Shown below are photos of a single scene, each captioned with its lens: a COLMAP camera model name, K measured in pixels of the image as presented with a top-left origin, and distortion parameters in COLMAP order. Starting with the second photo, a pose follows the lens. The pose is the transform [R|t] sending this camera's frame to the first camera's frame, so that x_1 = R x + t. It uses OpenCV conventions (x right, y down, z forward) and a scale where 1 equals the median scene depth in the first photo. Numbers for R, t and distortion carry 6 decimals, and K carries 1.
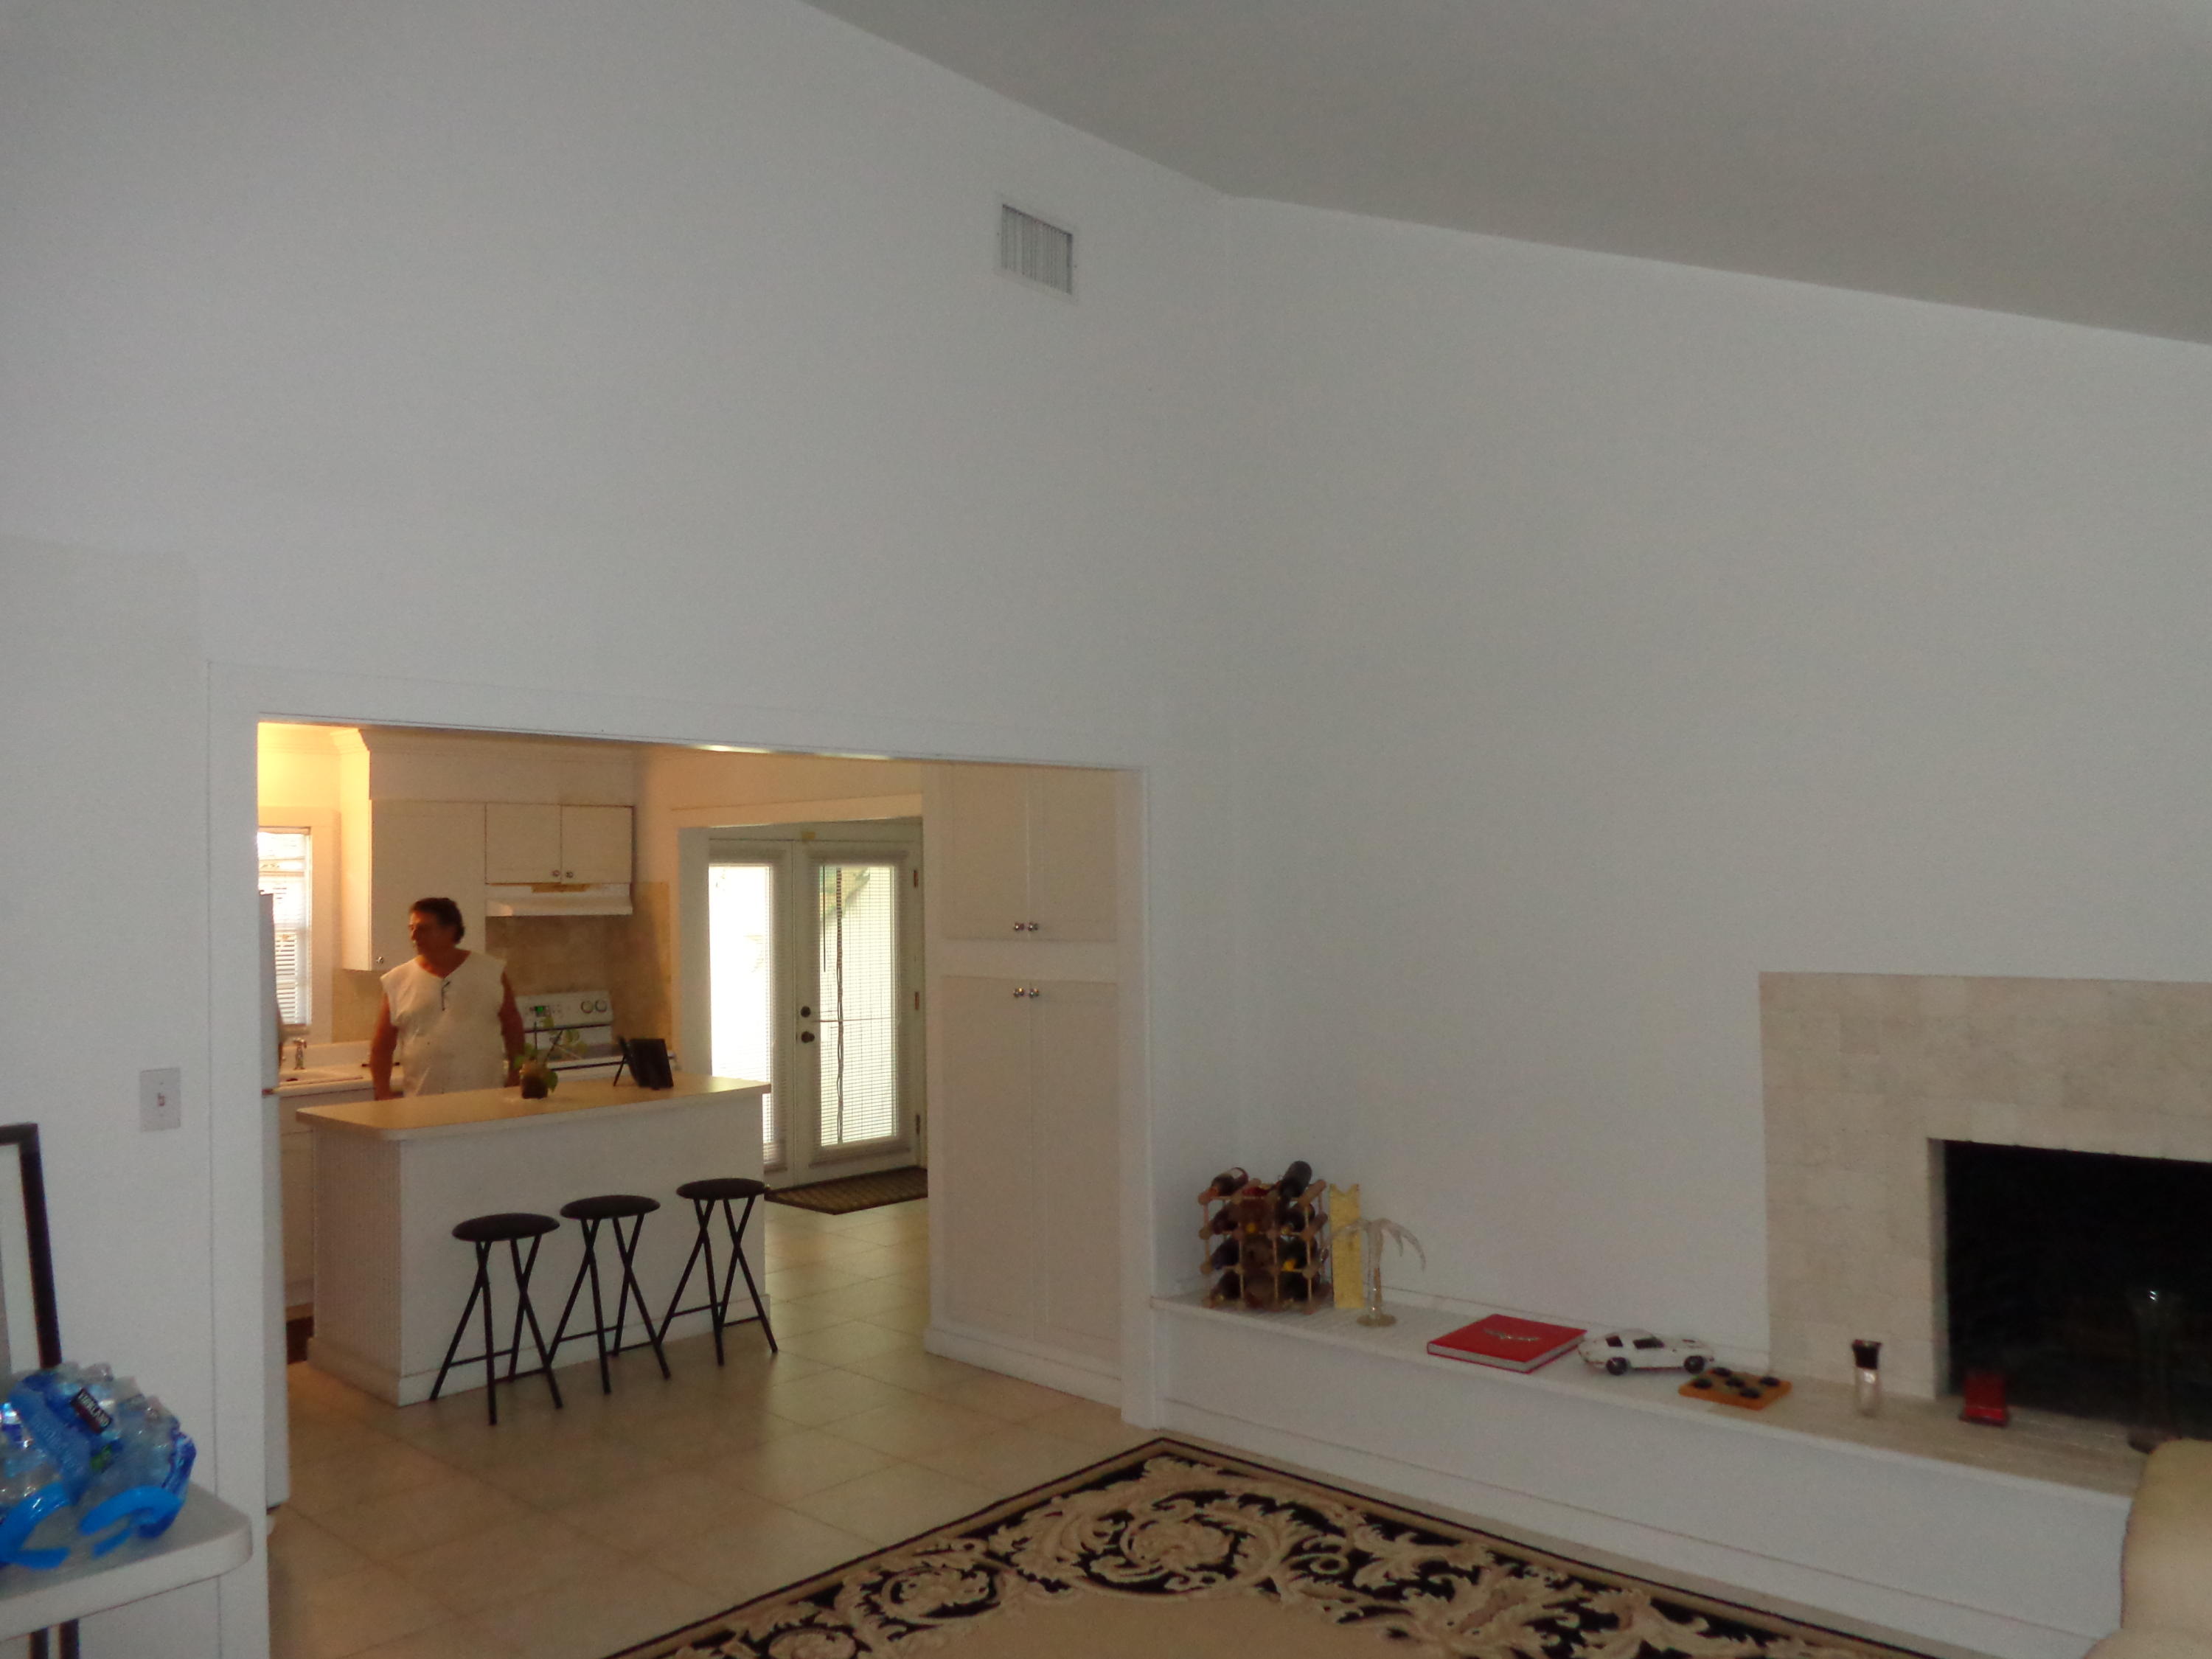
lens RADIAL K [[1638.5, 0, 1159.5], [0, 1638.5, 825.6], [0, 0, 1]] dist [-0.036397, -0.002124]
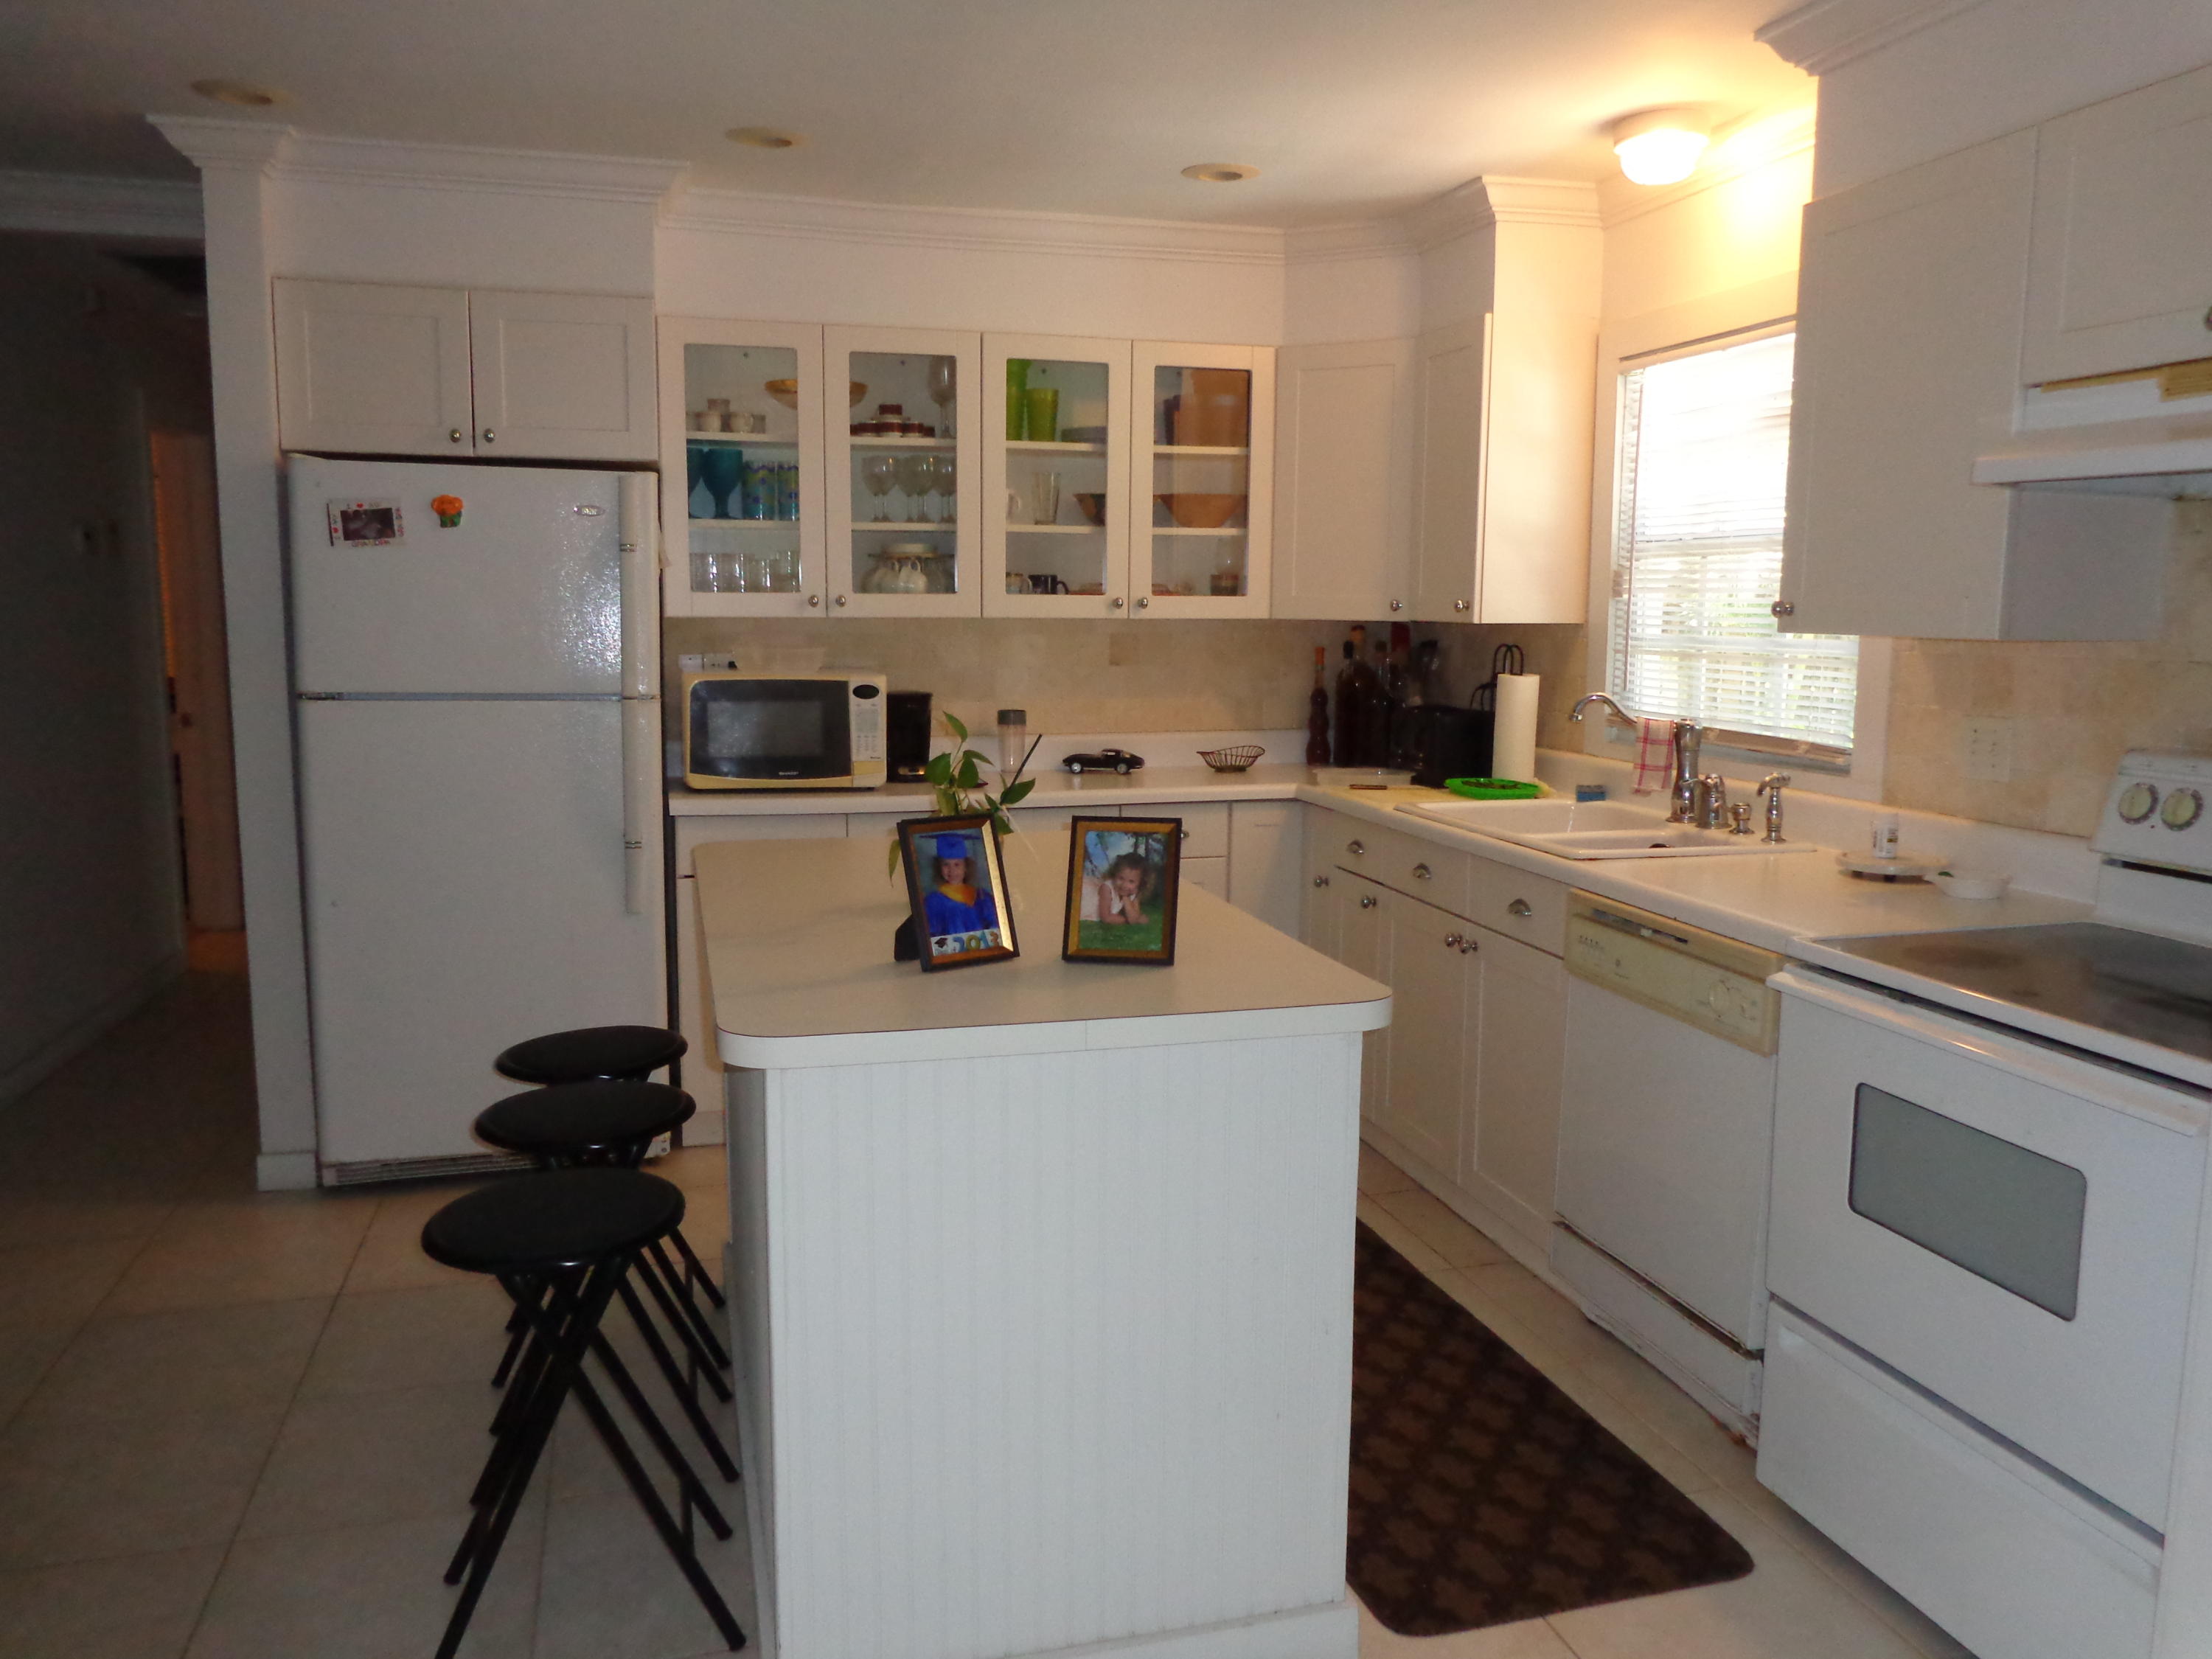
lens RADIAL K [[1618.2, 0, 1096.1], [0, 1618.2, 829.7], [0, 0, 1]] dist [-0.009054, -0.007080]
pose [[-0.550768, 0.135482, -0.823590, -0.038894], [0.036049, 0.989679, 0.138697, 0.067693], [0.833880, 0.046700, -0.549967, 0.973544]]
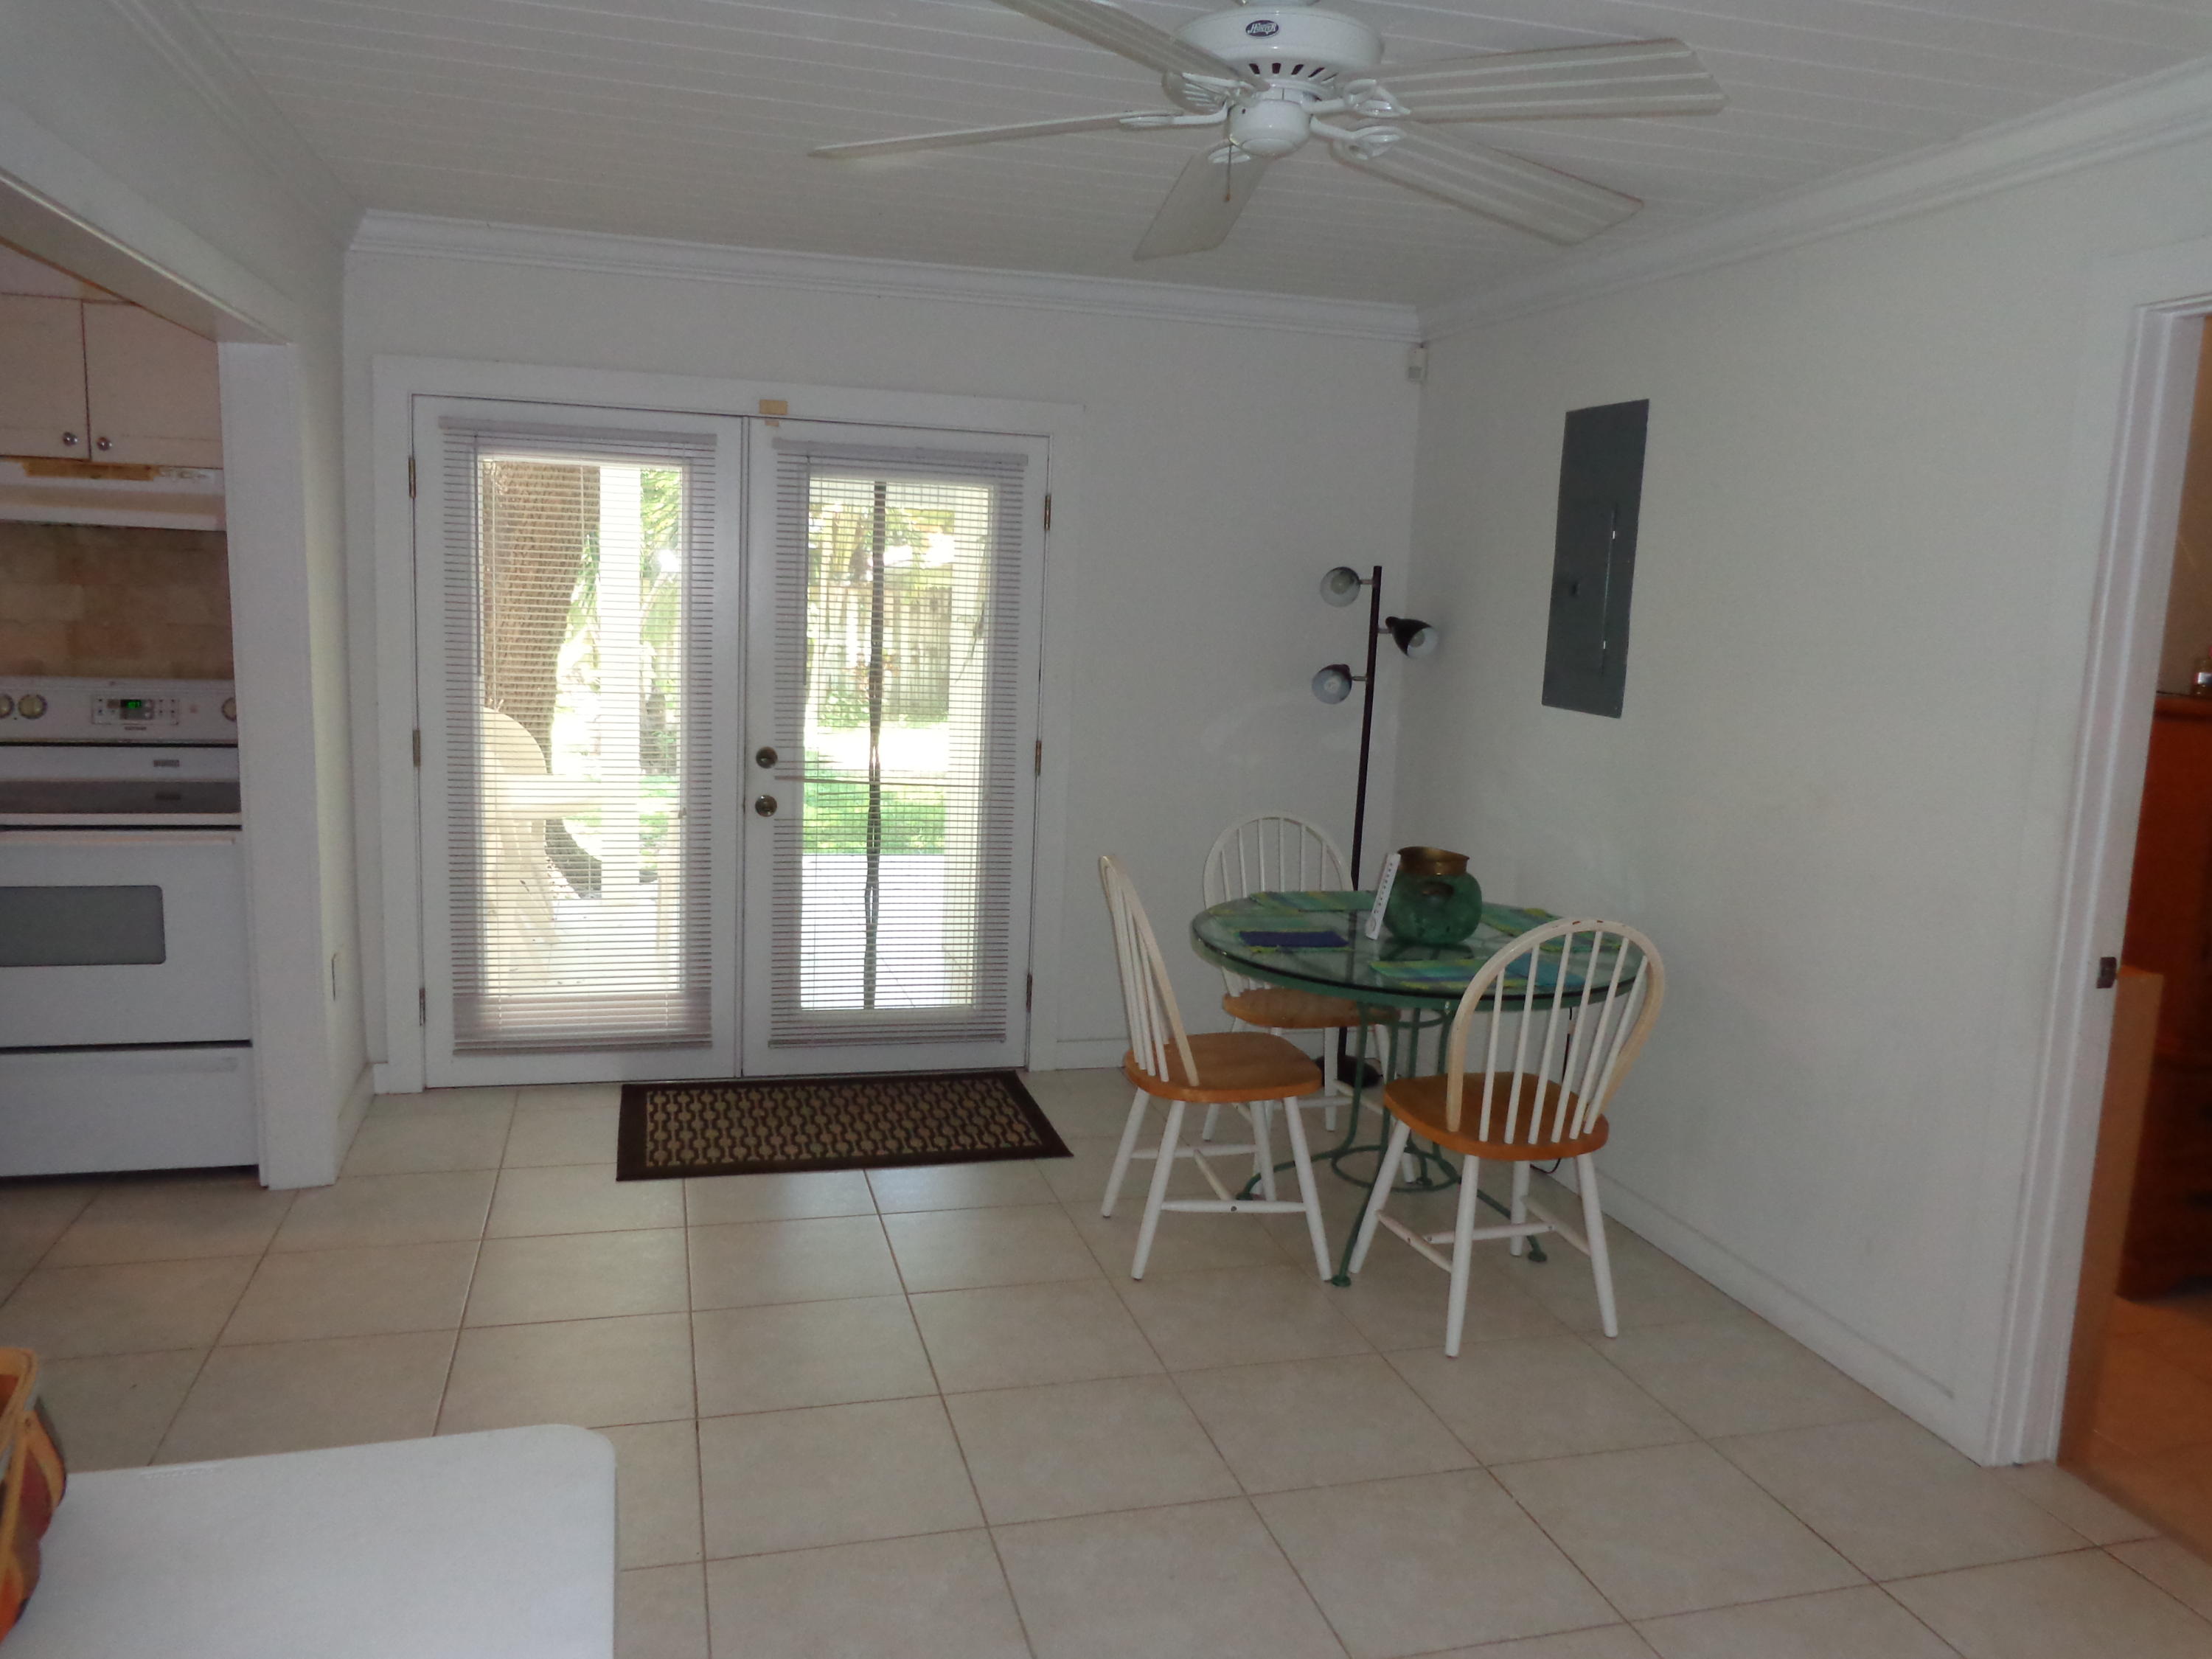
lens RADIAL K [[1657.4, 0, 1107.1], [0, 1657.4, 818.0], [0, 0, 1]] dist [0.002860, -0.002664]
pose [[0.838642, 0.134212, -0.527890, 0.177851], [-0.039086, 0.981497, 0.187444, 0.034825], [0.543280, -0.136565, 0.828370, 0.718569]]
